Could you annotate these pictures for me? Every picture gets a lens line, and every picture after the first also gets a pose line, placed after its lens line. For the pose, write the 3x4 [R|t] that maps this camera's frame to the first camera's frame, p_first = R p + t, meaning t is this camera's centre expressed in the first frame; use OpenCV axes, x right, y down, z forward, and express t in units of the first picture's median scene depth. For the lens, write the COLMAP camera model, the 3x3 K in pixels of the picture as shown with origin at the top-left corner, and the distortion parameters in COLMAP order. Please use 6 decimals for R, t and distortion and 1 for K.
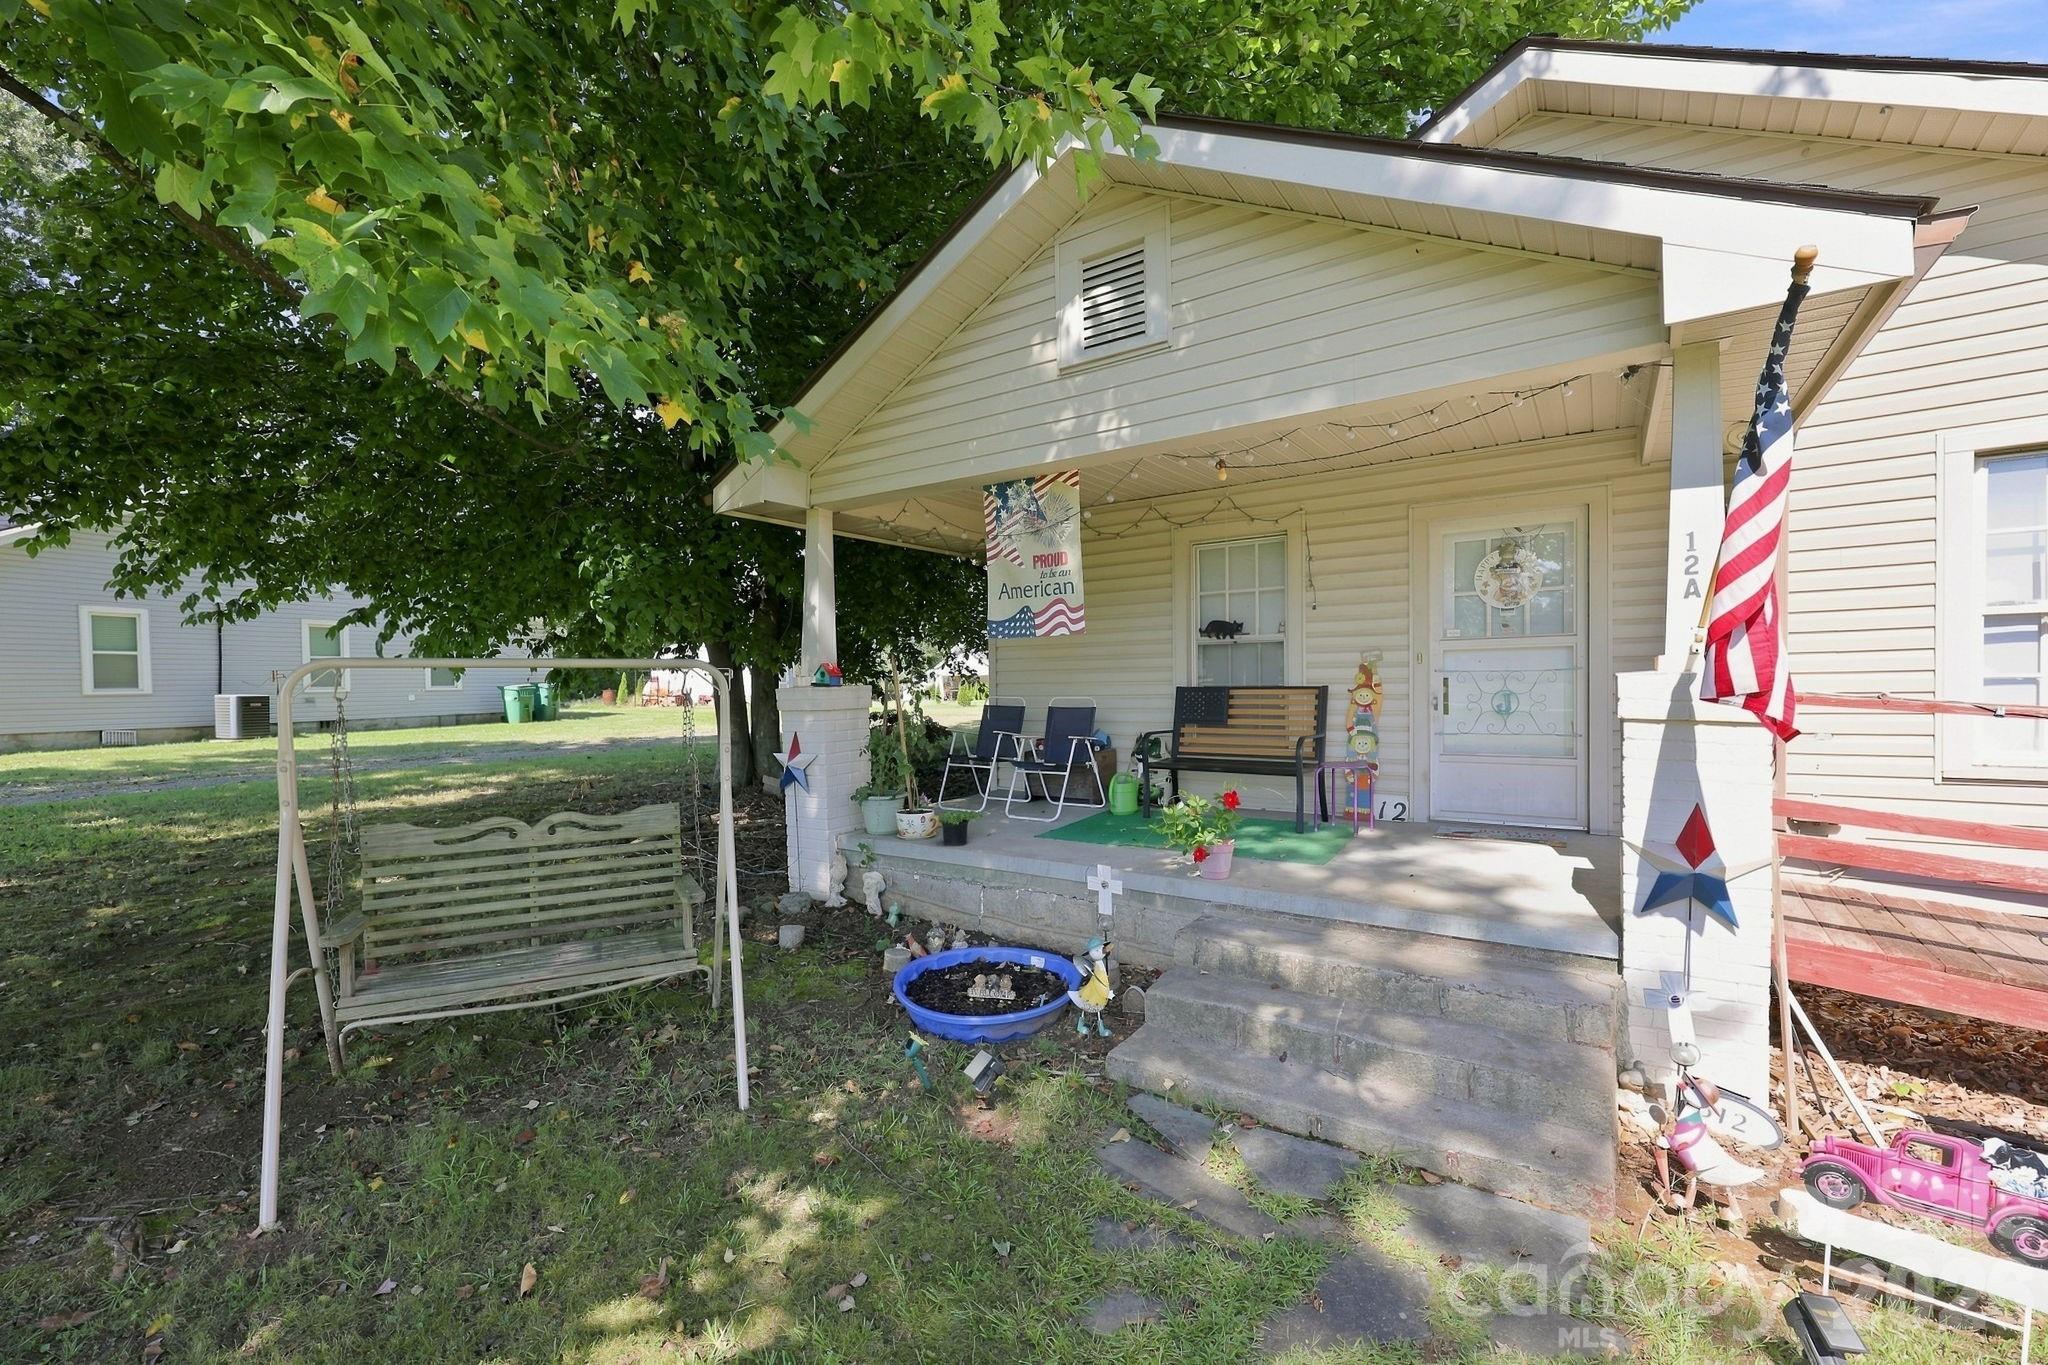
lens RADIAL K [[846.0, 0, 1034.9], [0, 846.0, 701.2], [0, 0, 1]] dist [0.002160, 0.000243]
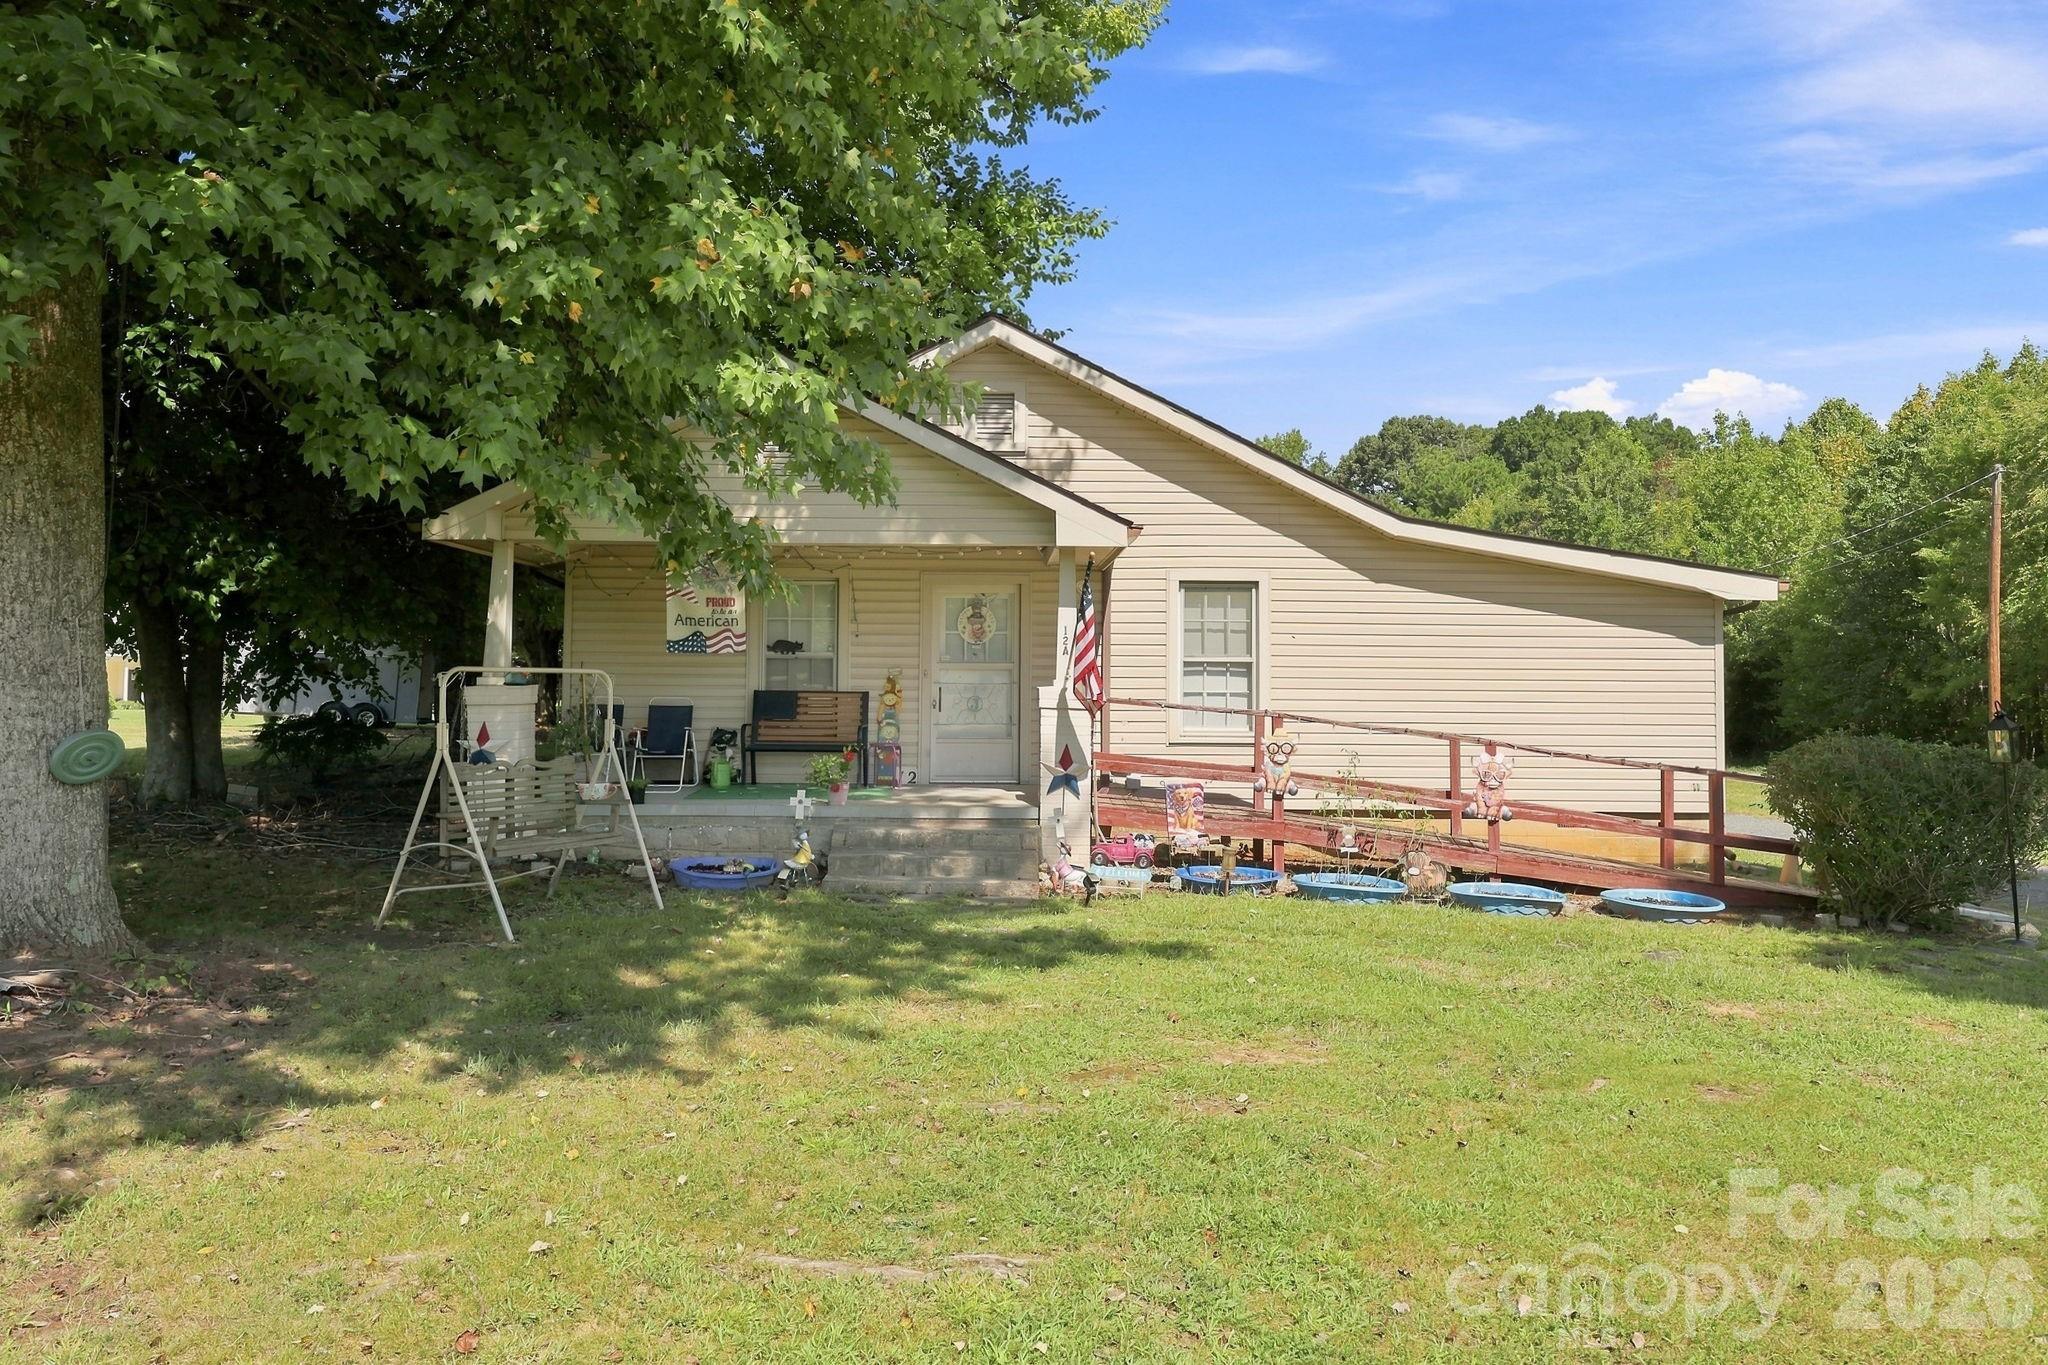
lens RADIAL K [[1283.8, 0, 1024.0], [0, 1283.8, 682.5], [0, 0, 1]] dist [0.001279, 0.002132]
pose [[0.819012, 0.020677, 0.573404, -0.727555], [-0.004972, 0.999569, -0.028943, 0.030281], [-0.573755, 0.020854, 0.818762, -0.989891]]
